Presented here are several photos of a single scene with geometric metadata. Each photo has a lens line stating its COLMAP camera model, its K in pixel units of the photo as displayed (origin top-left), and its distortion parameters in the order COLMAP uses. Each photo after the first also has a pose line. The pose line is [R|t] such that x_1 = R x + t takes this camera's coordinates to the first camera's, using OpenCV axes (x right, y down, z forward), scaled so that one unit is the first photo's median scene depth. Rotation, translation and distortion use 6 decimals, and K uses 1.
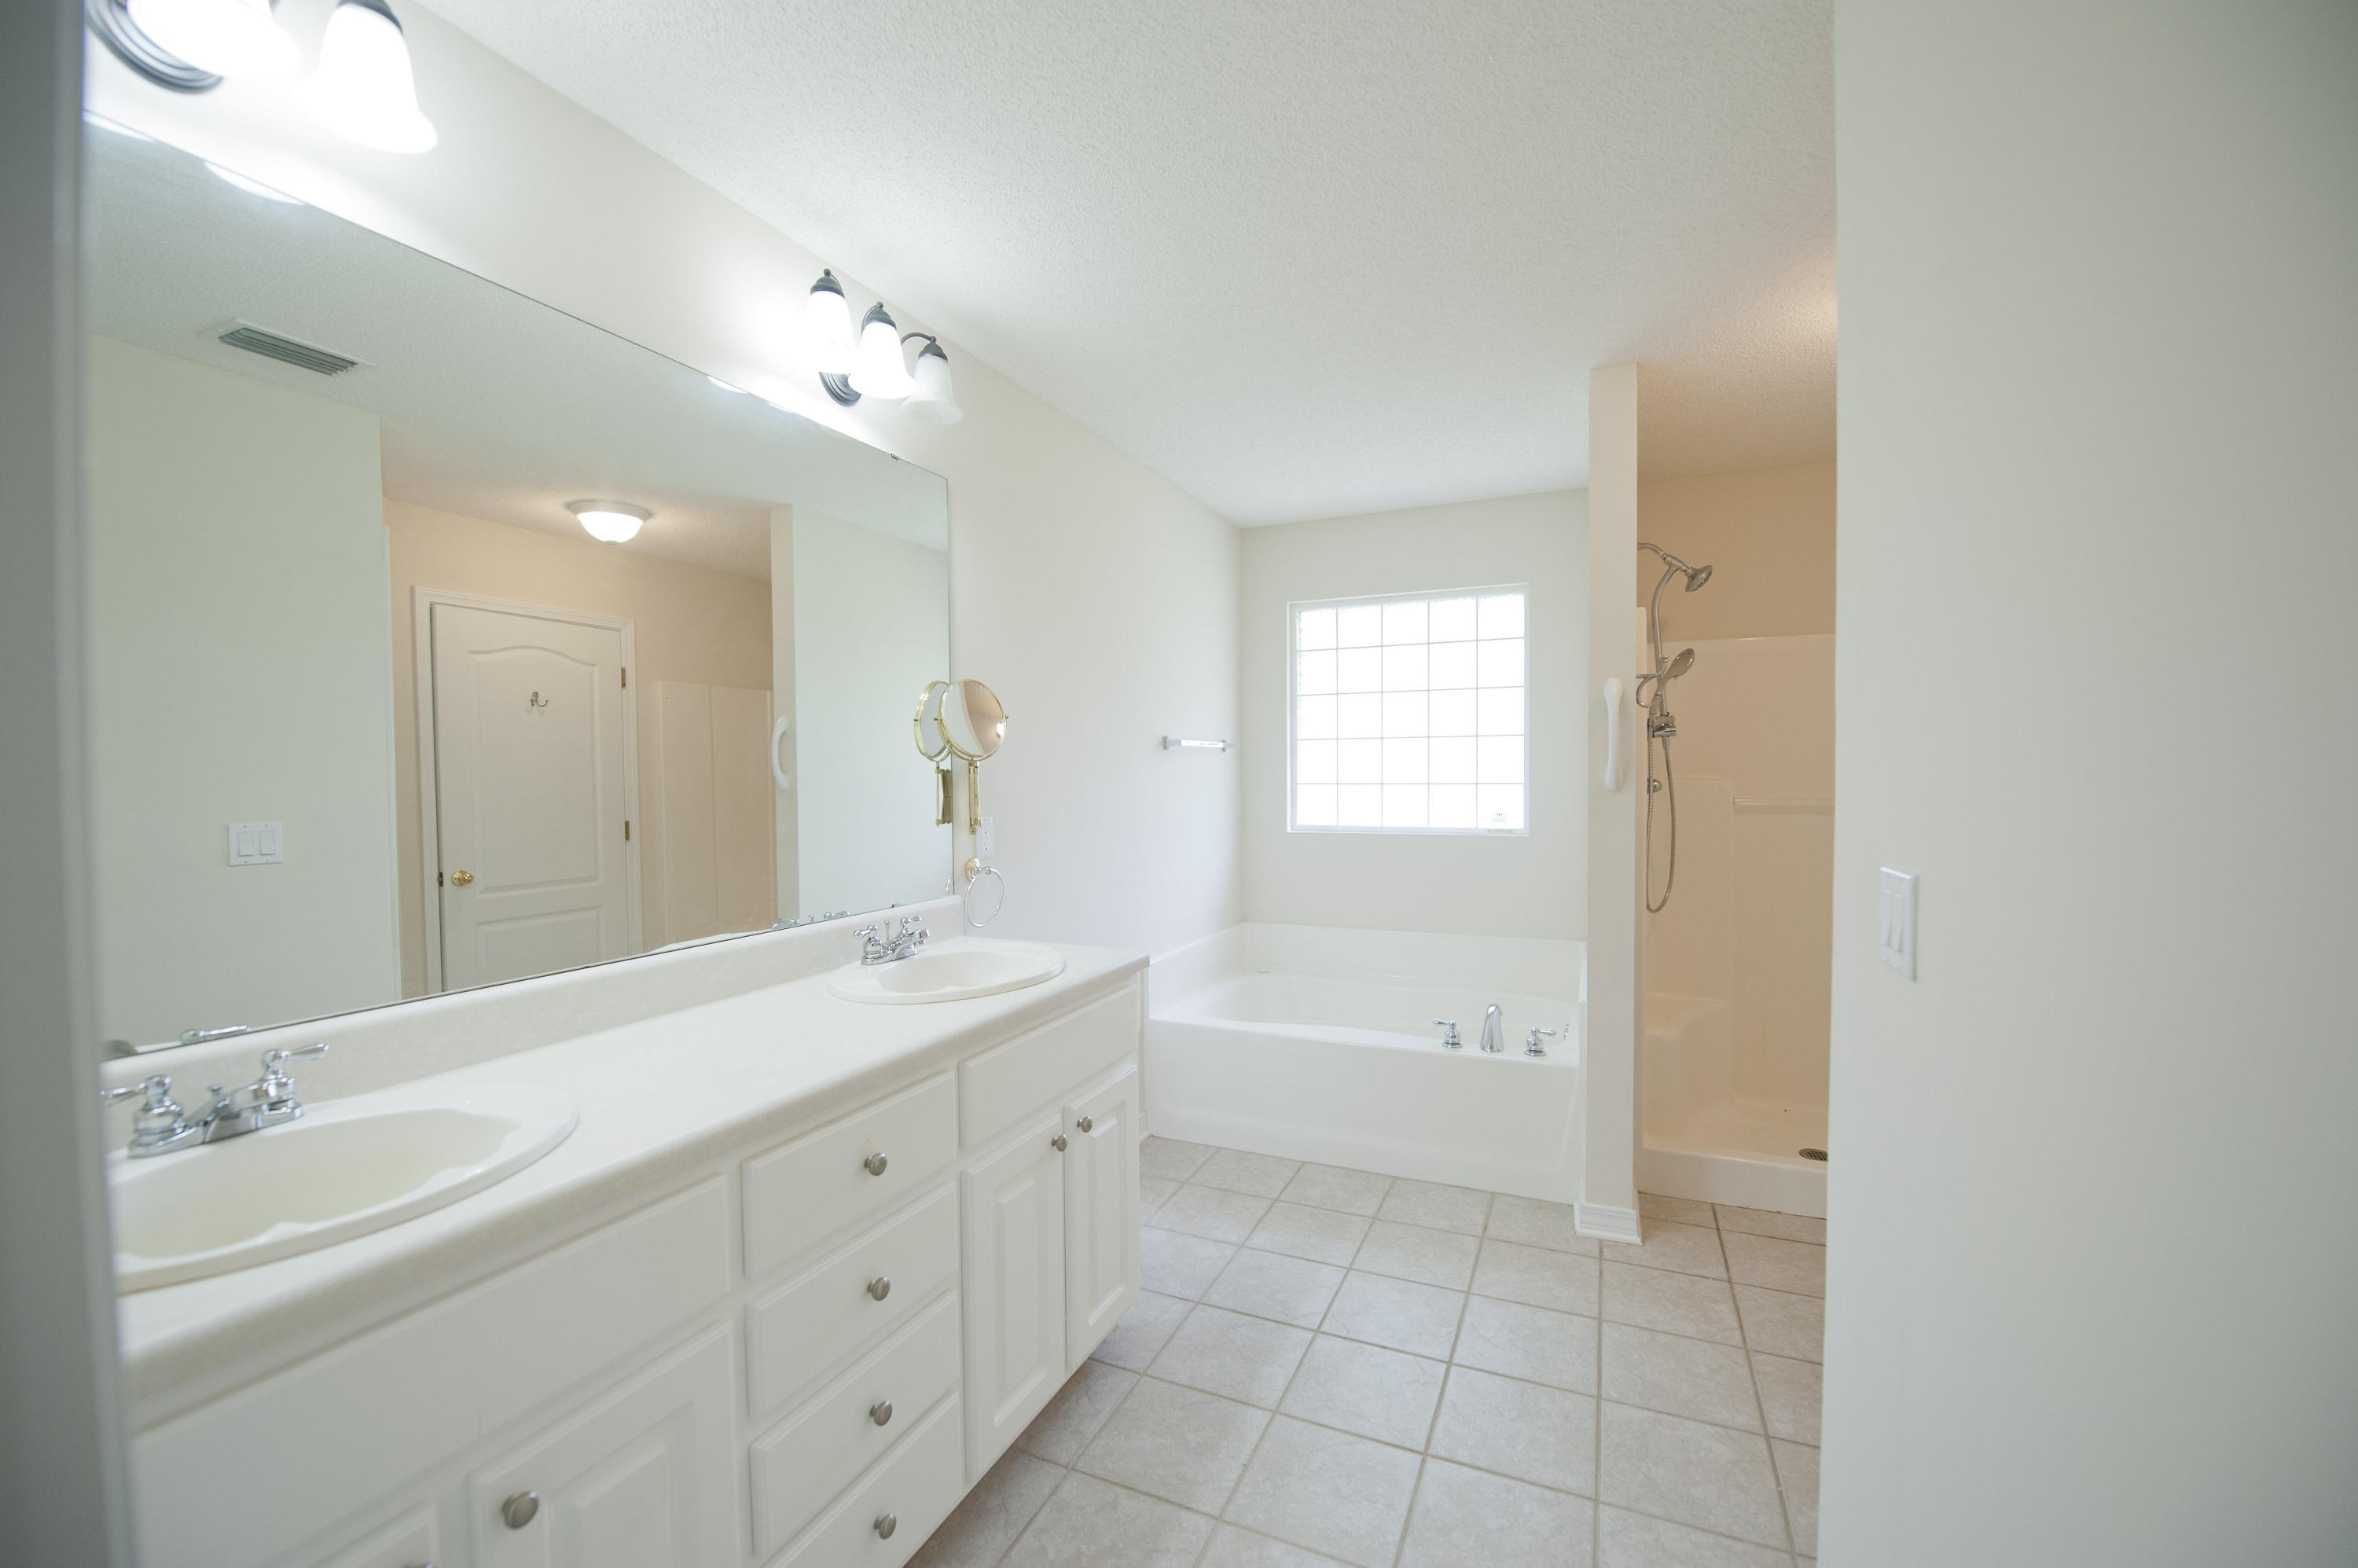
lens RADIAL K [[941.0, 0, 1184.0], [0, 941.0, 800.1], [0, 0, 1]] dist [-0.014972, -0.002651]
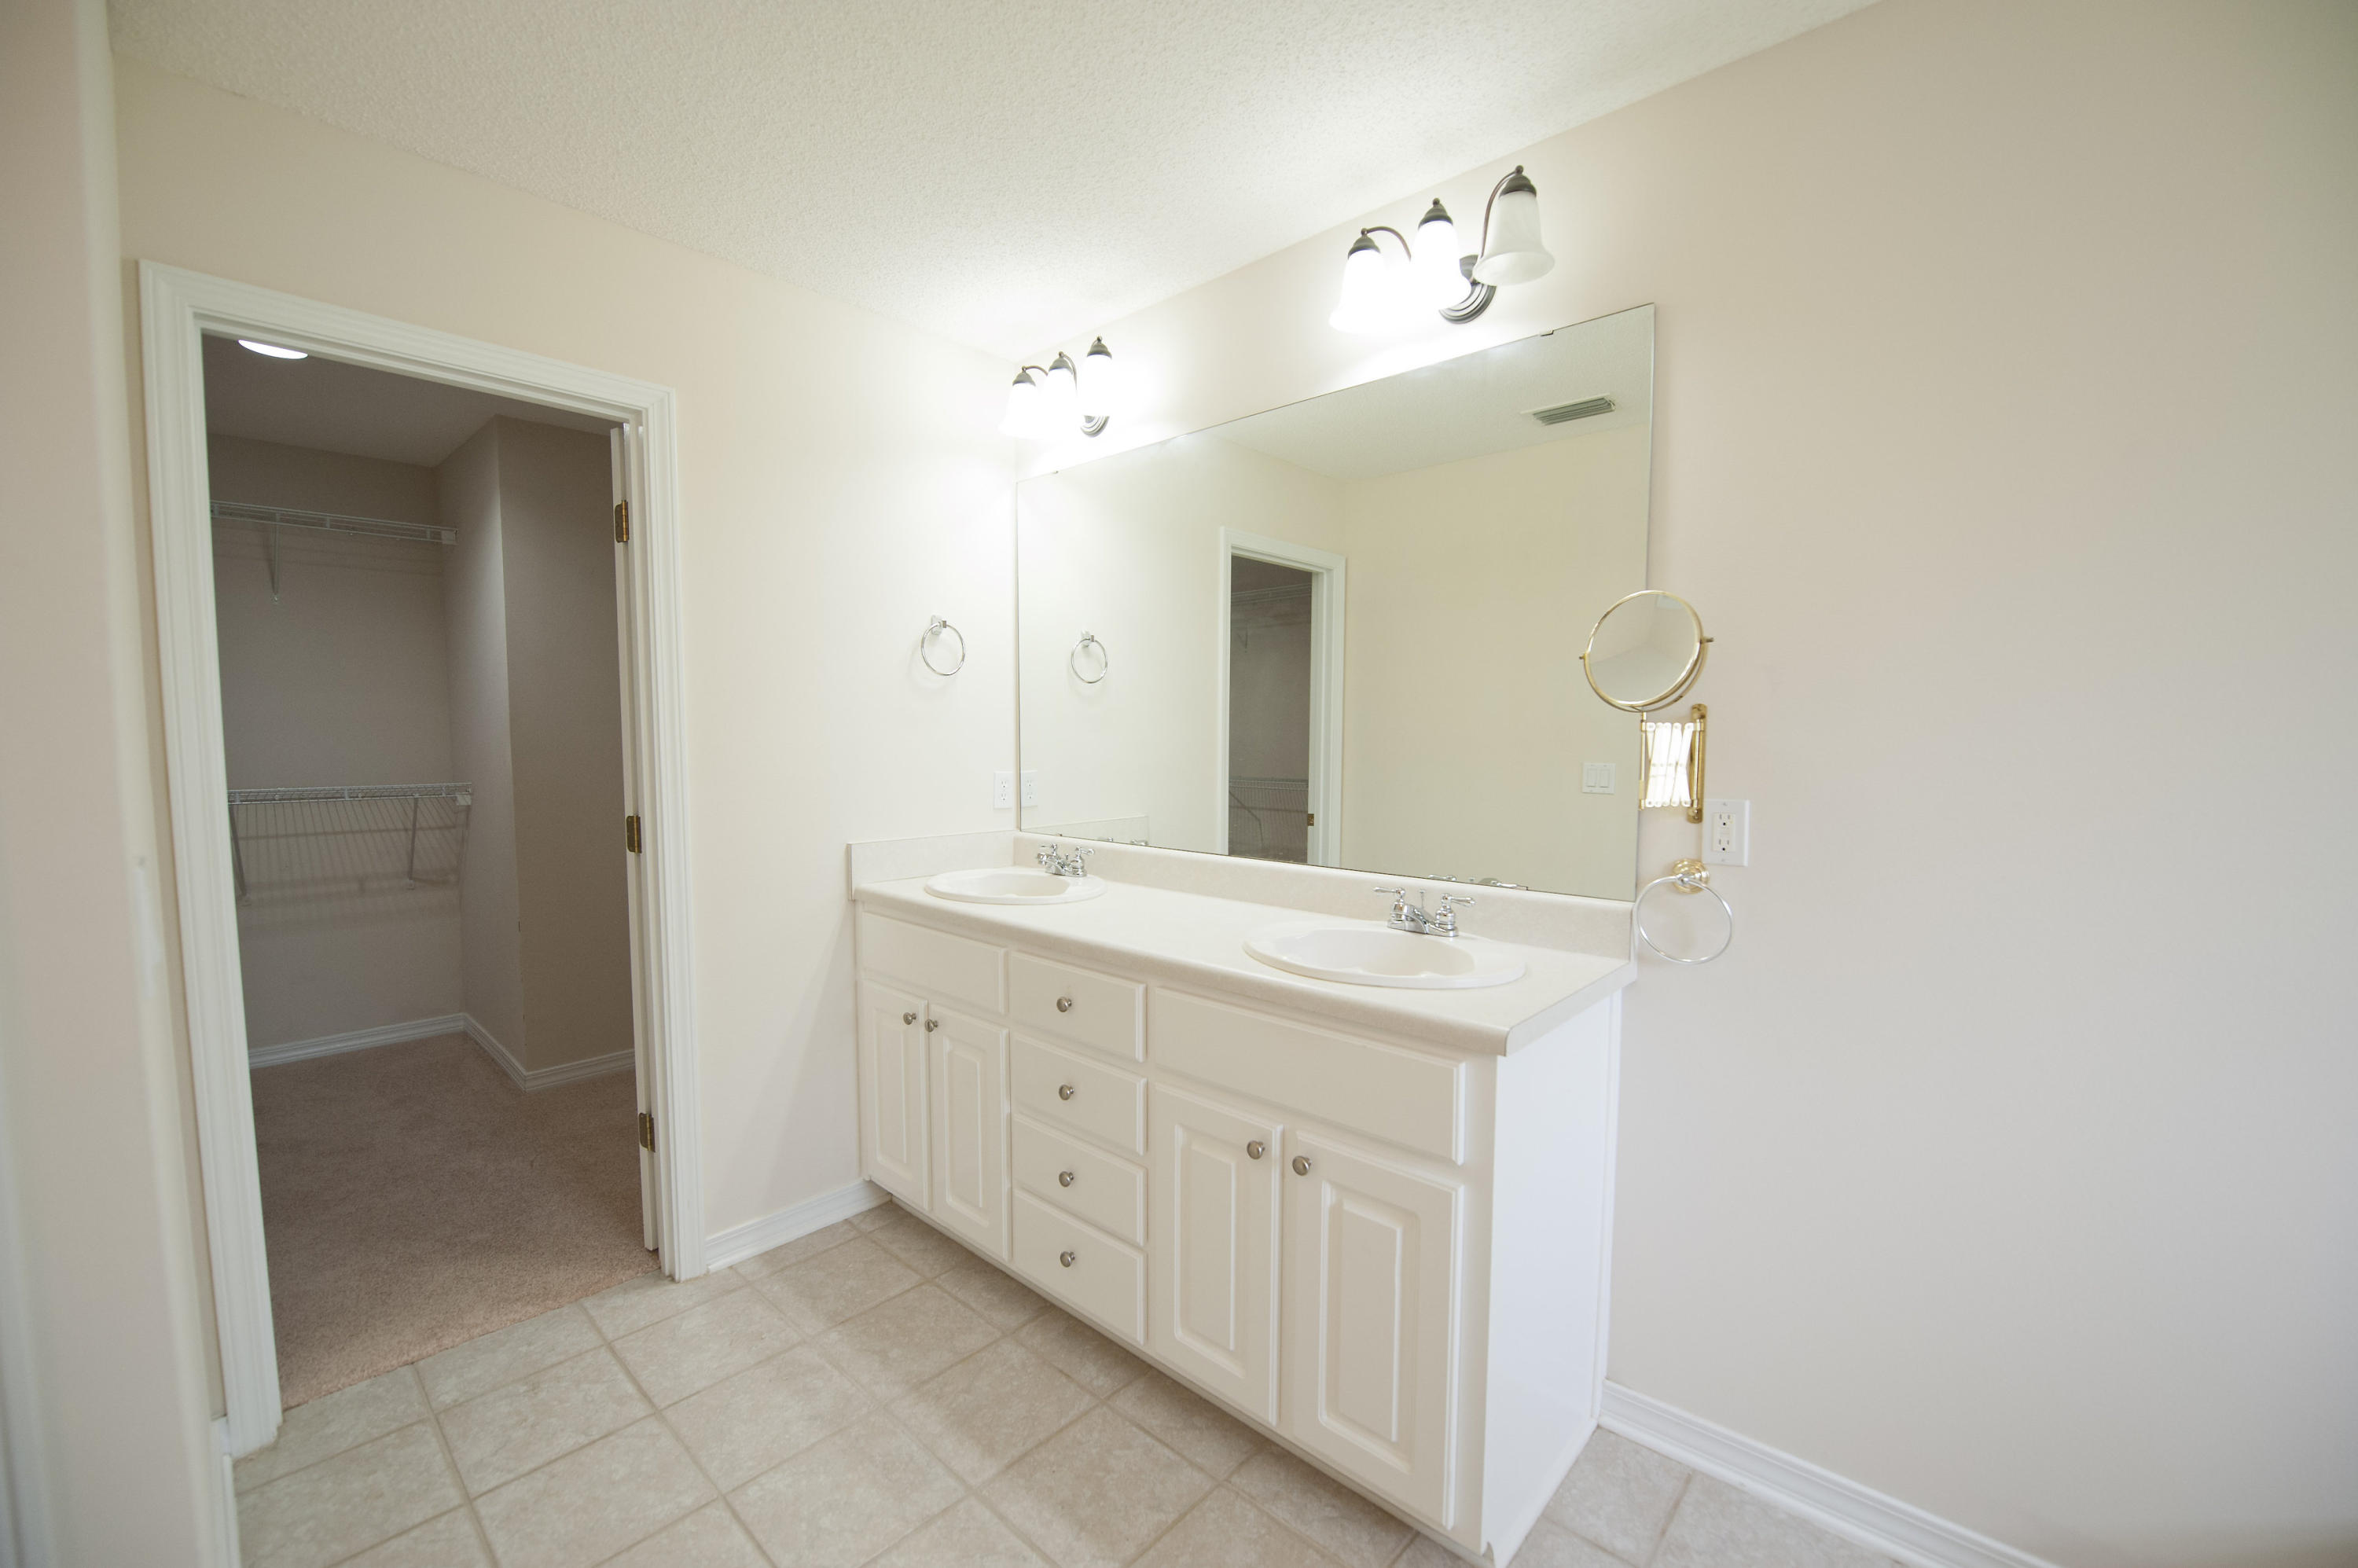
lens RADIAL K [[941.0, 0, 1184.0], [0, 941.0, 800.1], [0, 0, 1]] dist [-0.014972, -0.002651]
pose [[-0.317569, 0.075163, -0.945252, 0.738758], [-0.023699, 0.995913, 0.087154, -0.039531], [0.947939, 0.050079, -0.314489, 1.263330]]
